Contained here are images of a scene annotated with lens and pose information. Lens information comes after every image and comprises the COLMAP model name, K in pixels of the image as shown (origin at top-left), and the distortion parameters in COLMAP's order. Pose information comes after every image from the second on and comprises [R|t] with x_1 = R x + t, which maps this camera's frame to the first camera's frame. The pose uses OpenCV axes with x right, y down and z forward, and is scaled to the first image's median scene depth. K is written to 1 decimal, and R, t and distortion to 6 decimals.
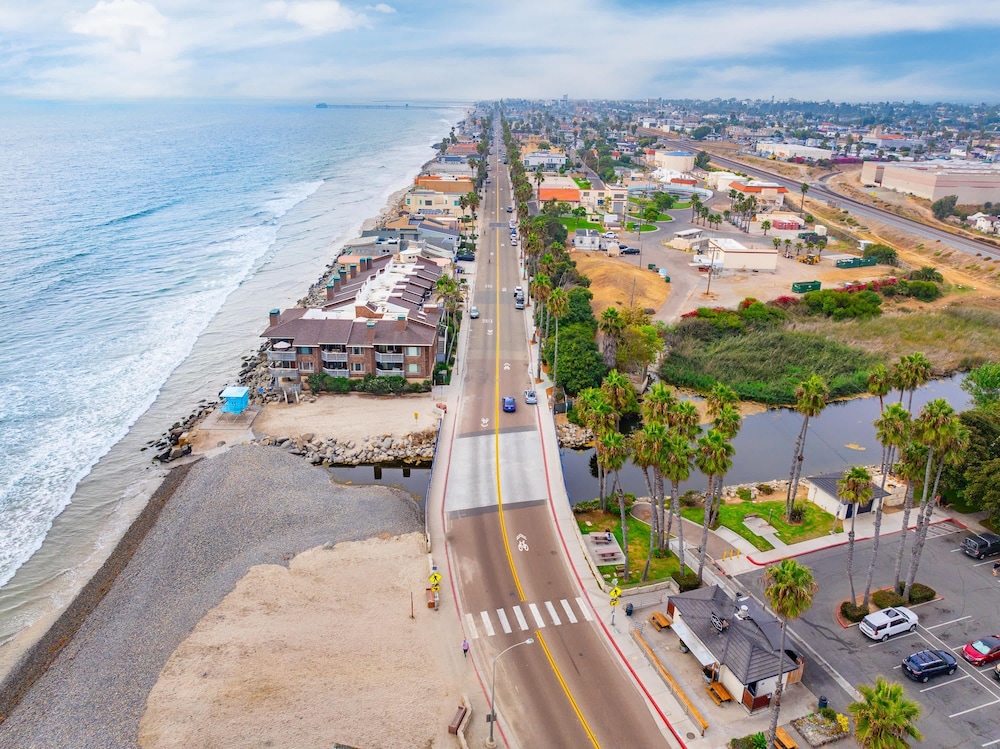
lens RADIAL K [[704.4, 0, 497.9], [0, 704.4, 369.0], [0, 0, 1]] dist [-0.038852, 0.003415]
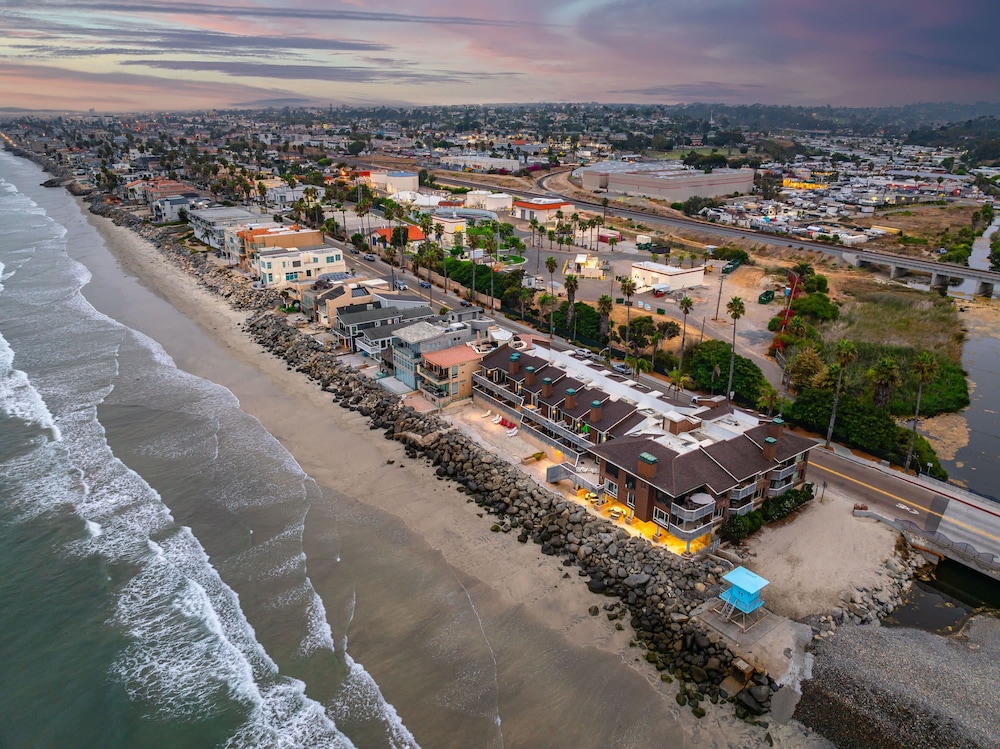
lens RADIAL K [[704.4, 0, 501.5], [0, 704.4, 371.8], [0, 0, 1]] dist [-0.038852, 0.003415]
pose [[0.815614, -0.216912, 0.536398, -0.606528], [0.220022, 0.973697, 0.059198, -0.183273], [-0.535130, 0.069736, 0.841886, 0.328270]]
